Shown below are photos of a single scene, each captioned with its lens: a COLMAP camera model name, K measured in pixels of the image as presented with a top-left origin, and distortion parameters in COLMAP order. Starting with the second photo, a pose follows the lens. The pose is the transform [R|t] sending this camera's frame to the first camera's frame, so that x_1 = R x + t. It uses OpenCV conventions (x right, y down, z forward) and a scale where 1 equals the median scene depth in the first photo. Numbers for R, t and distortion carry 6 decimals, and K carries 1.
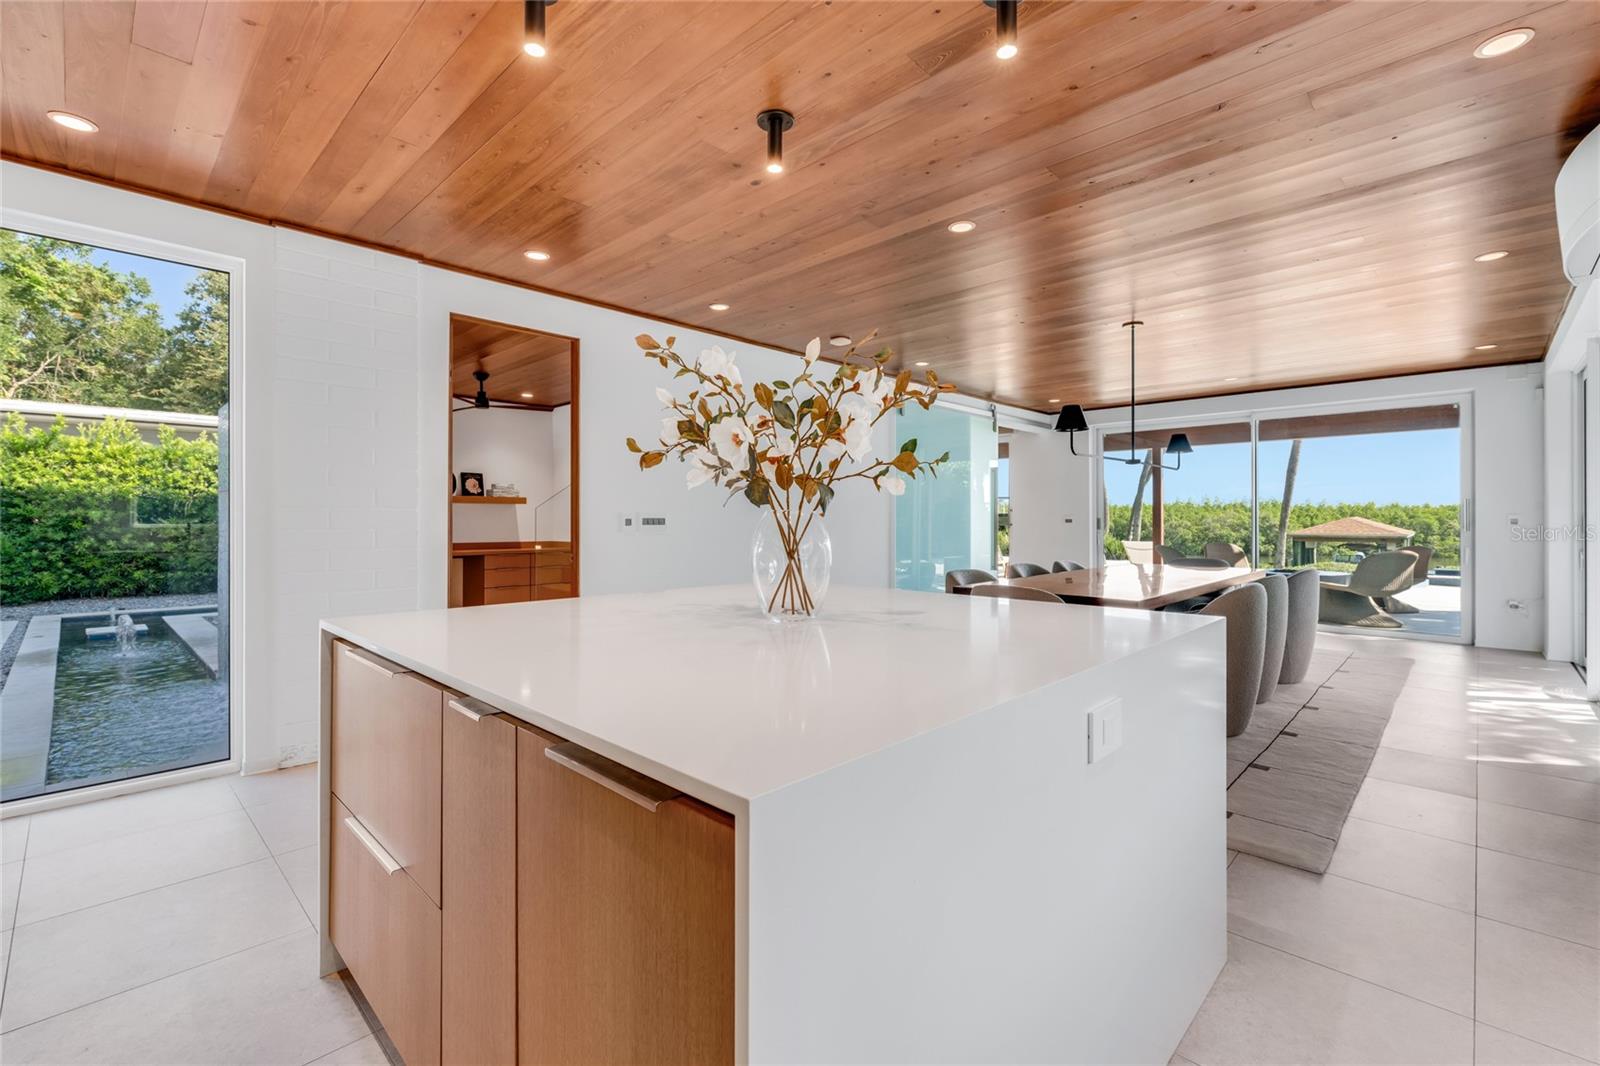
lens RADIAL K [[697.1, 0, 794.9], [0, 697.1, 525.9], [0, 0, 1]] dist [0.004657, 0.000412]
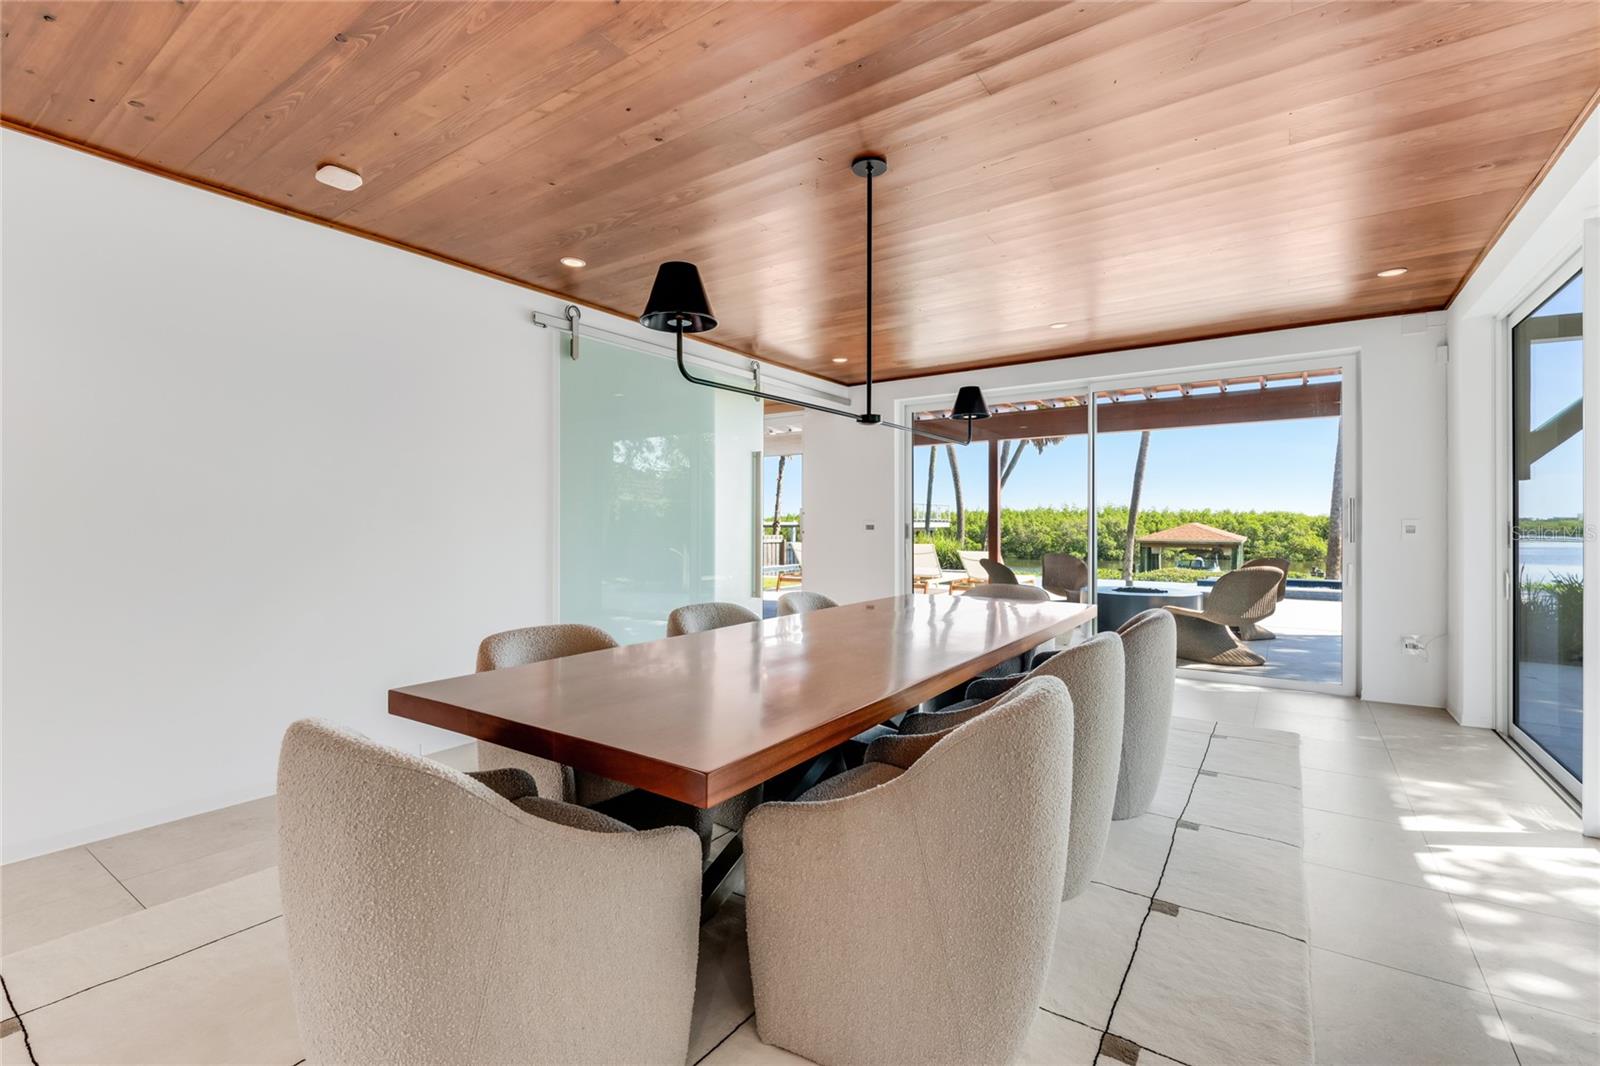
lens RADIAL K [[709.4, 0, 800.0], [0, 709.4, 533.0], [0, 0, 1]] dist [-0.000004, 0.000172]
pose [[0.985282, -0.001132, 0.170933, 0.168901], [0.000701, 0.999996, 0.002581, -0.002922], [-0.170935, -0.002423, 0.985279, 0.235087]]
